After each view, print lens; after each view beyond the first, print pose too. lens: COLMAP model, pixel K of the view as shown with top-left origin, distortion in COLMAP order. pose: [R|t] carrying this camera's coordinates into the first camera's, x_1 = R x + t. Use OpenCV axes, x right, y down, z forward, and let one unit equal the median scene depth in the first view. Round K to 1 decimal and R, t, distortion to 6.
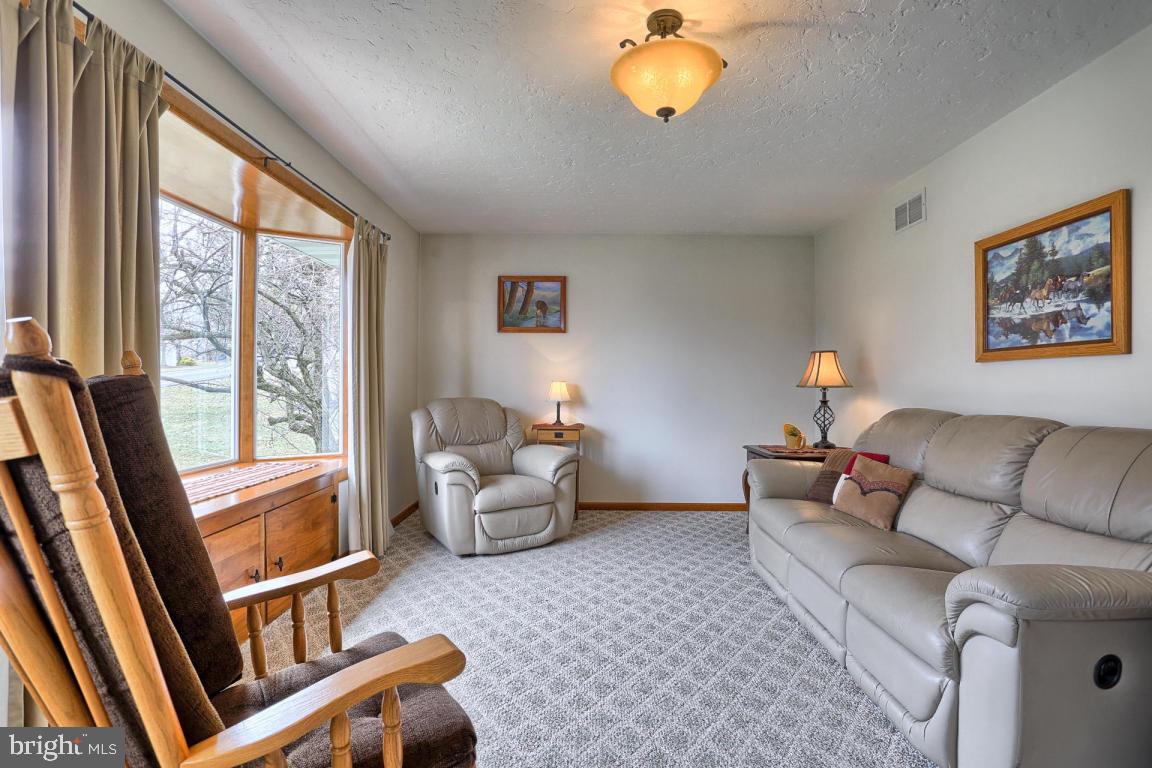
lens RADIAL K [[569.1, 0, 571.5], [0, 569.1, 379.8], [0, 0, 1]] dist [-0.045738, 0.014769]
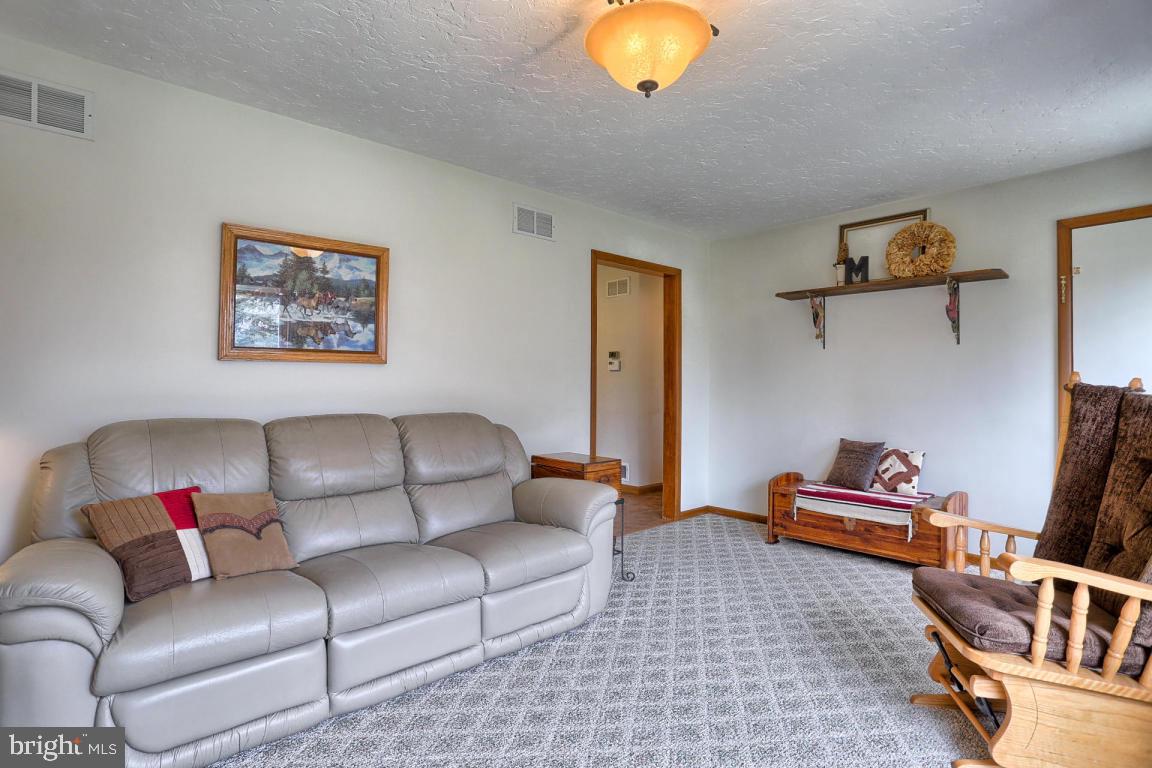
lens RADIAL K [[569.1, 0, 571.5], [0, 569.1, 379.8], [0, 0, 1]] dist [-0.045738, 0.014769]
pose [[-0.678860, -0.000217, 0.734267, -0.343958], [-0.011469, 0.999881, -0.010308, 0.003252], [-0.734178, -0.015419, -0.678782, 1.423917]]
